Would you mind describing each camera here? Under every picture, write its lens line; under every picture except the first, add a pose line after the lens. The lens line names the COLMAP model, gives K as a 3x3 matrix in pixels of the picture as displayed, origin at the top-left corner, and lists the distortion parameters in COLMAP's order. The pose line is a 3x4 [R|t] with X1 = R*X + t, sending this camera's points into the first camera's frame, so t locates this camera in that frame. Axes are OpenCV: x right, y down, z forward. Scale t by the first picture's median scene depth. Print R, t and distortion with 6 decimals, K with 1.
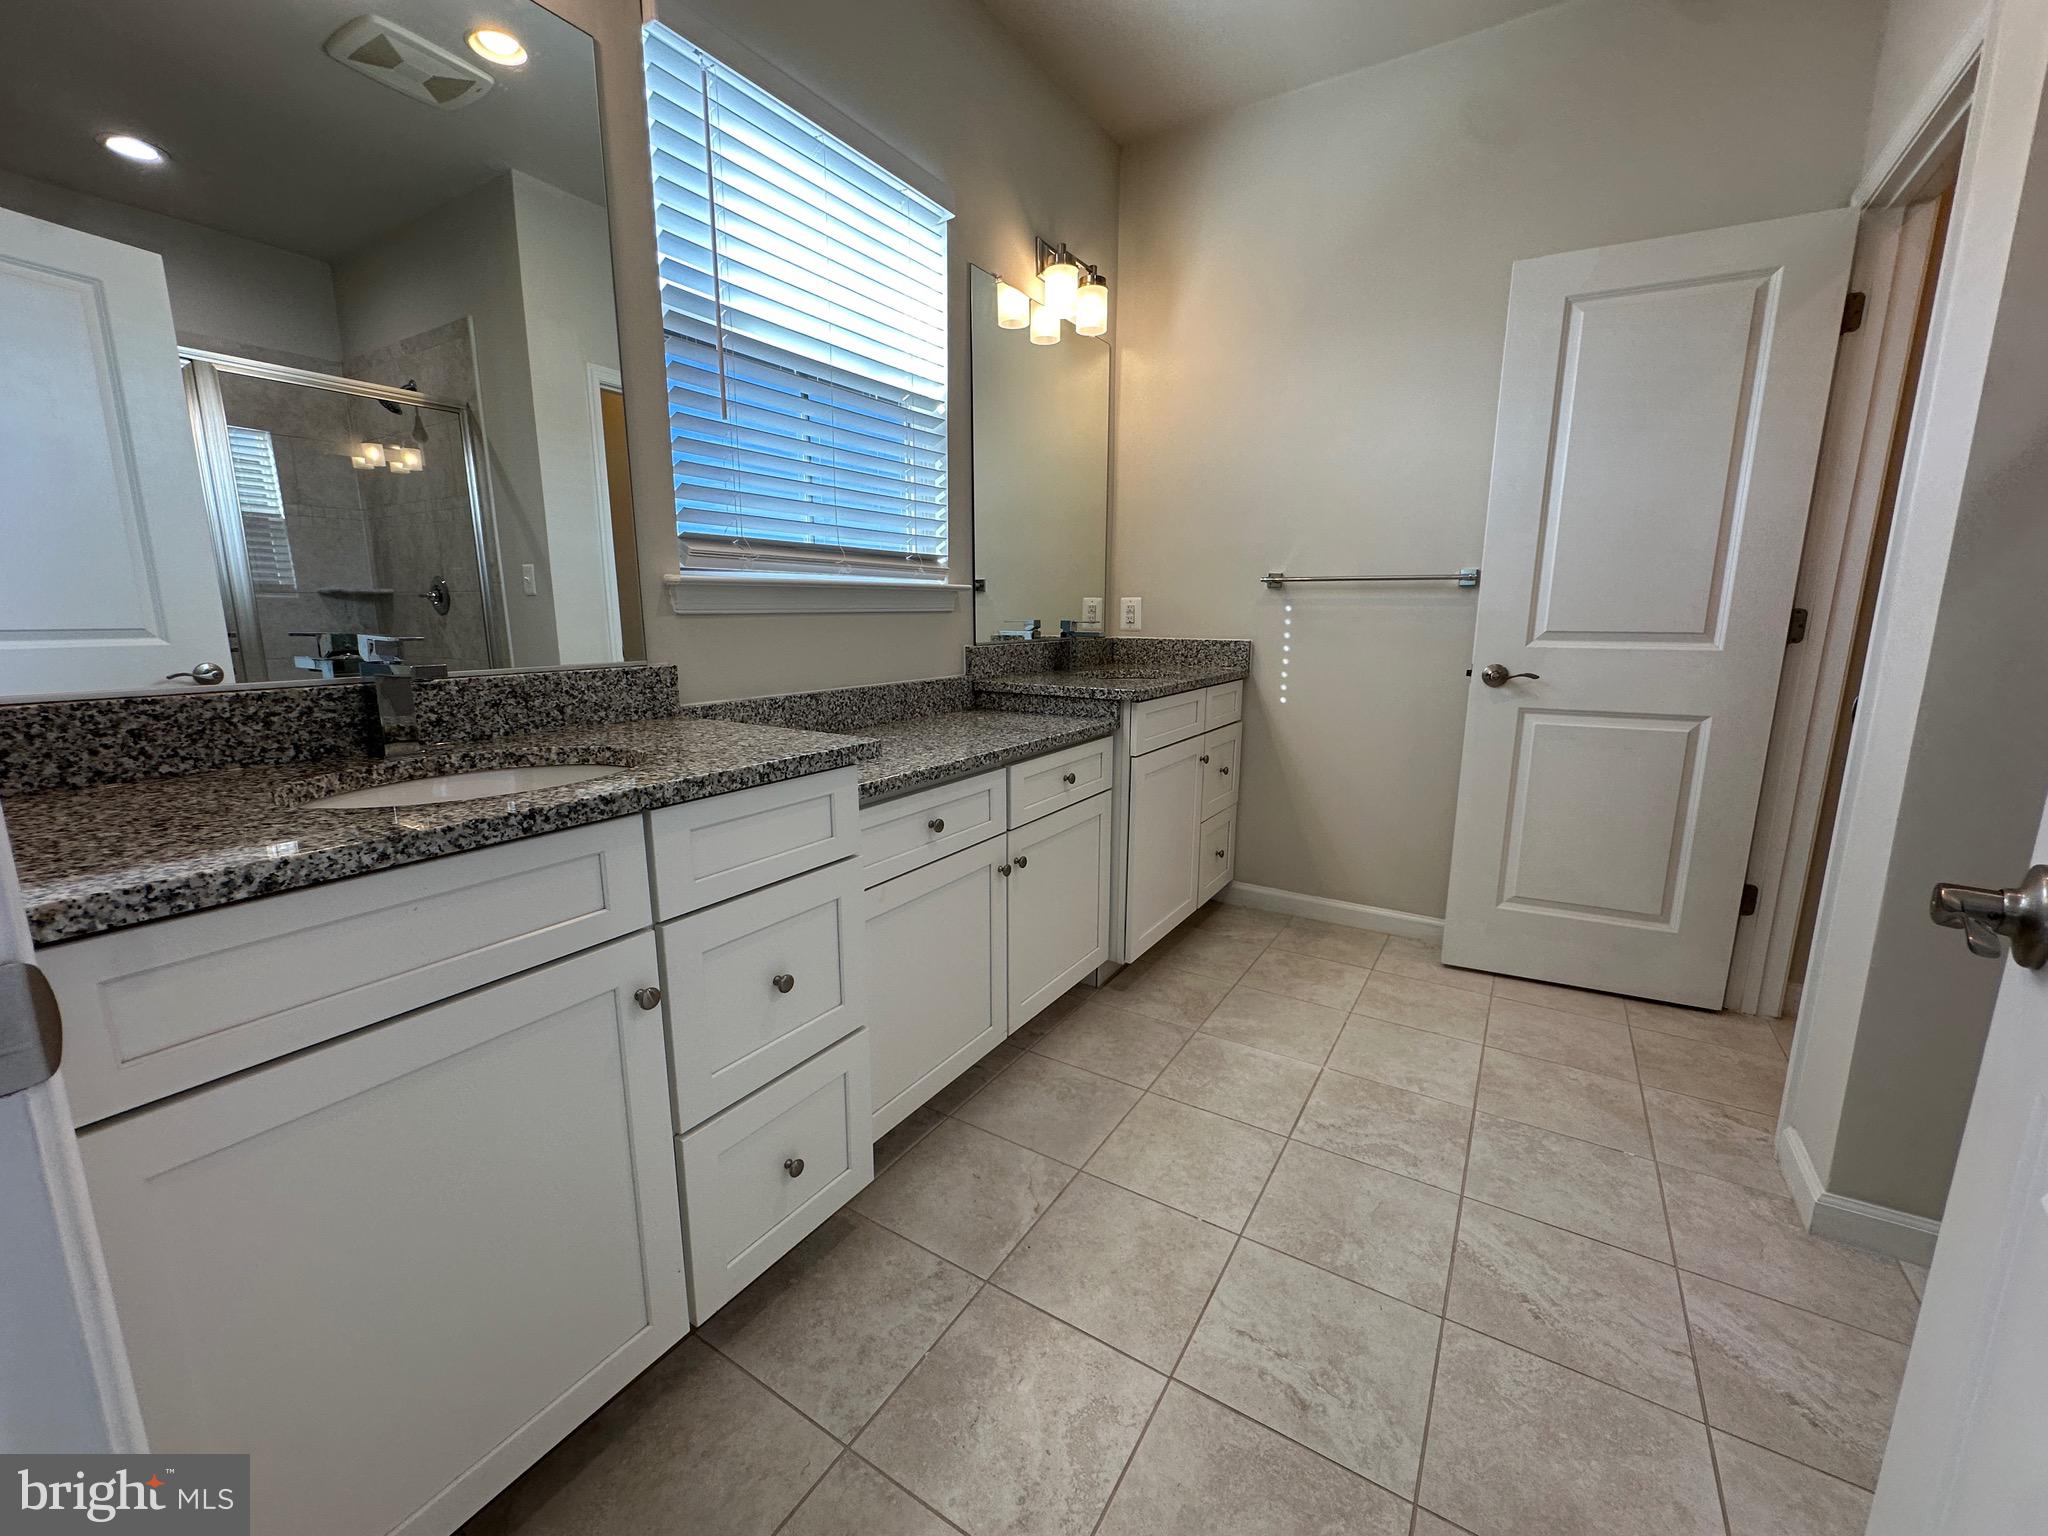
lens RADIAL K [[826.9, 0, 1035.6], [0, 826.9, 770.6], [0, 0, 1]] dist [-0.003079, -0.000231]
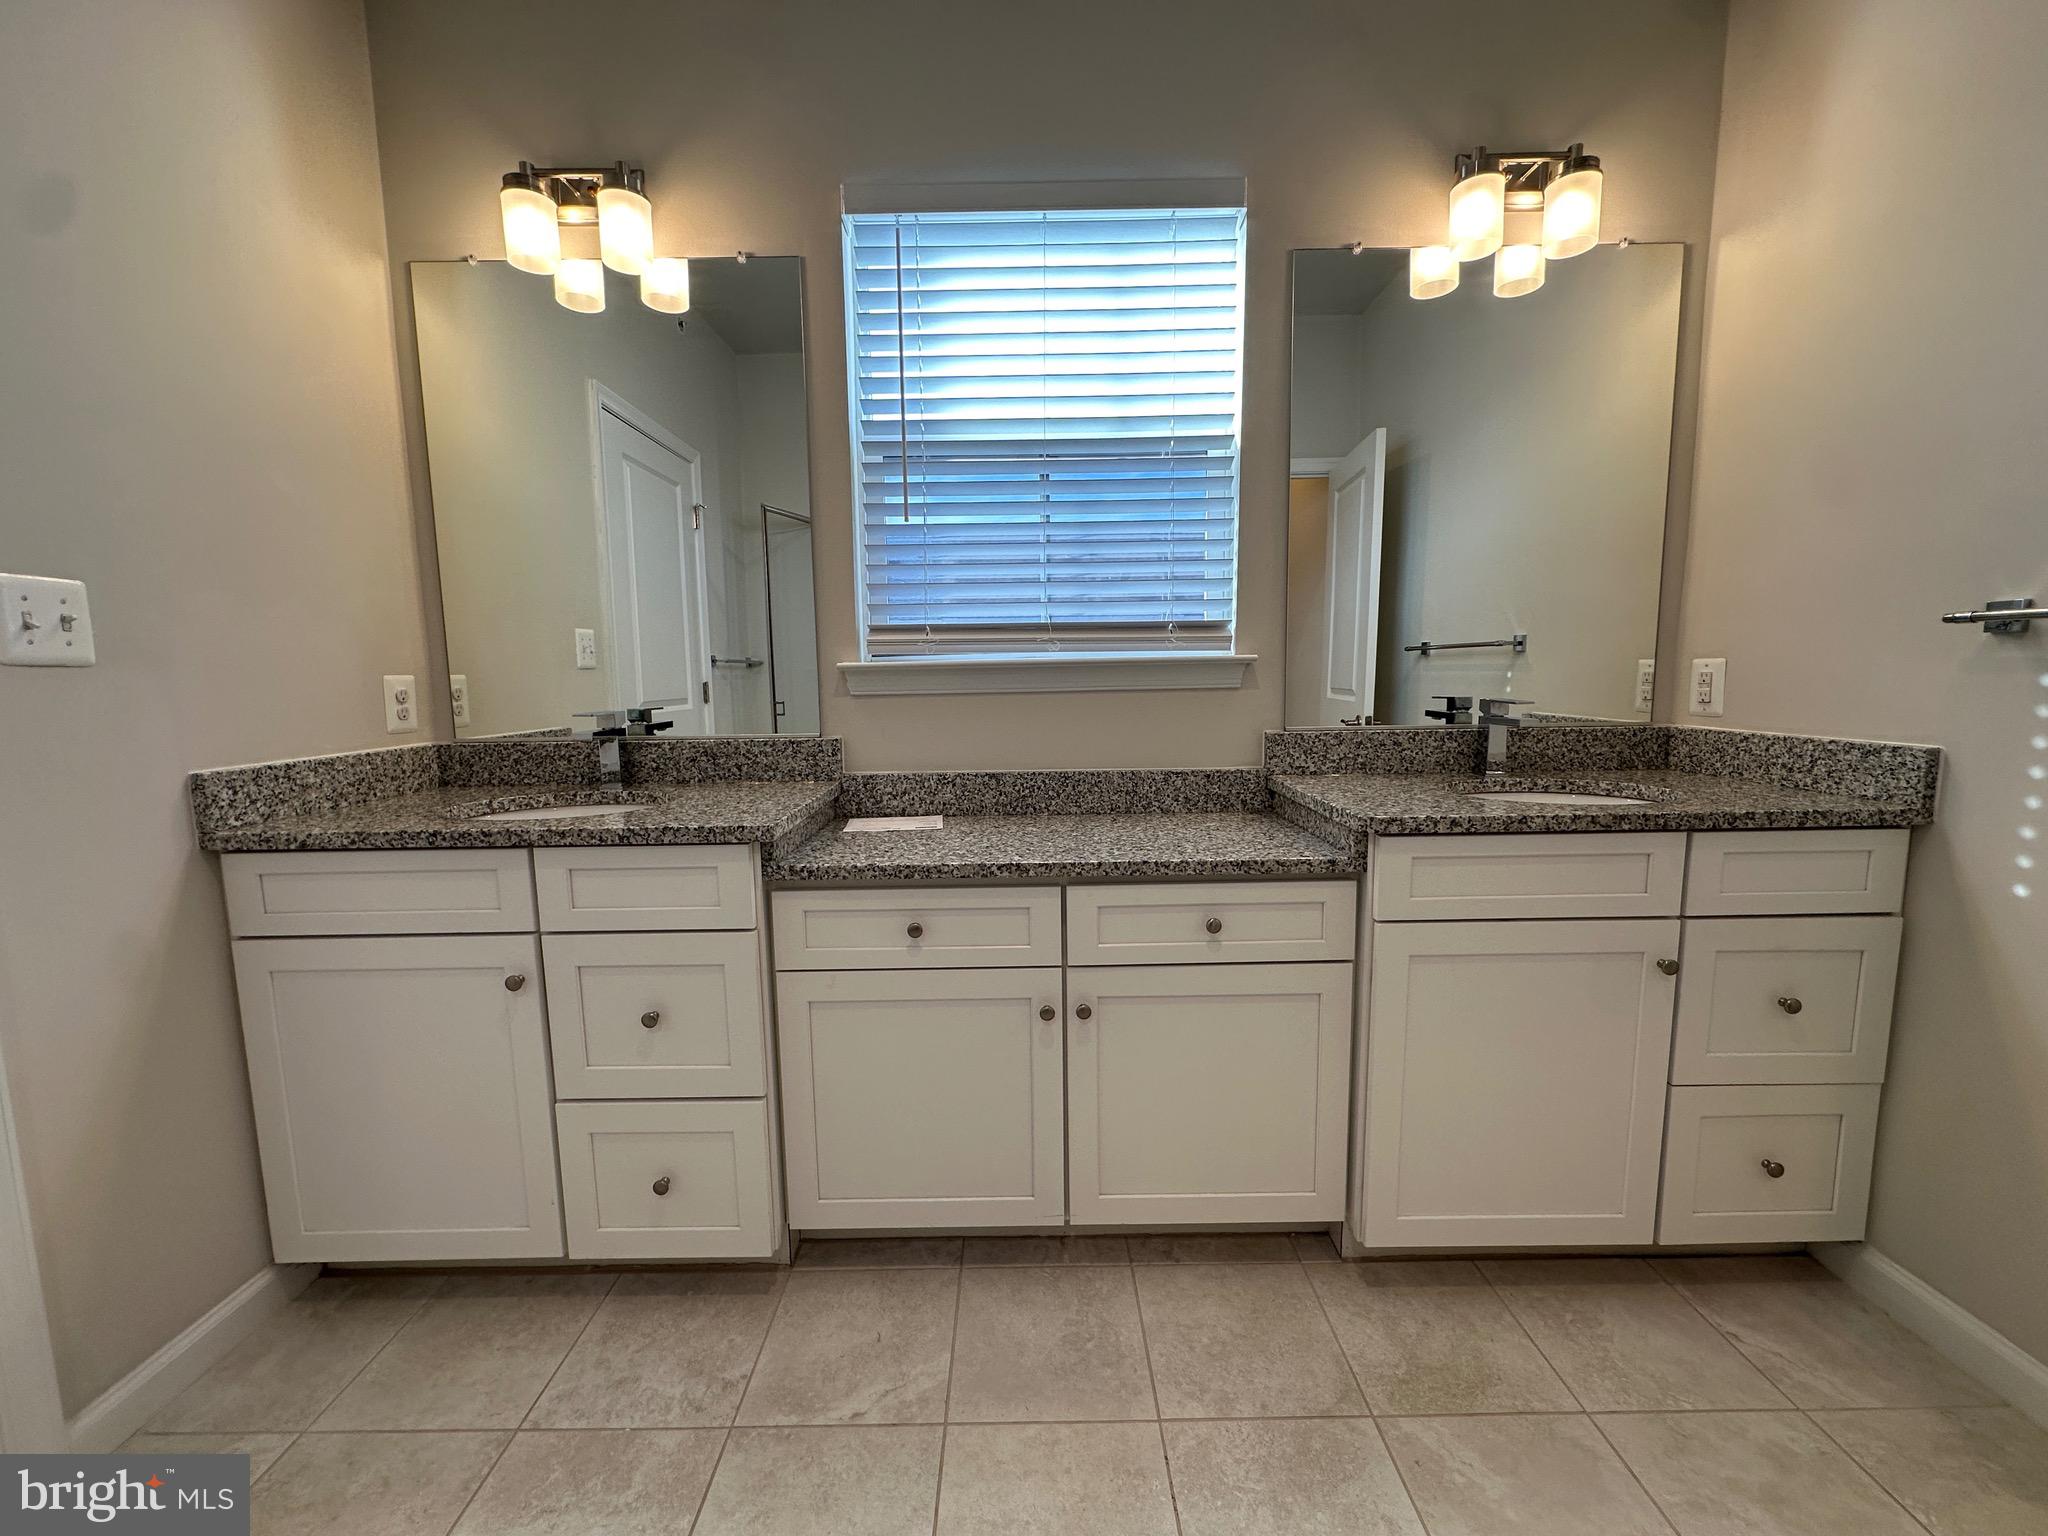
lens RADIAL K [[826.9, 0, 1027.9], [0, 826.9, 768.0], [0, 0, 1]] dist [-0.003079, -0.000231]
pose [[0.522842, 0.090212, -0.847643, 0.652722], [-0.148236, 0.988856, 0.013806, -0.131318], [0.839442, 0.118433, 0.530388, 0.559592]]
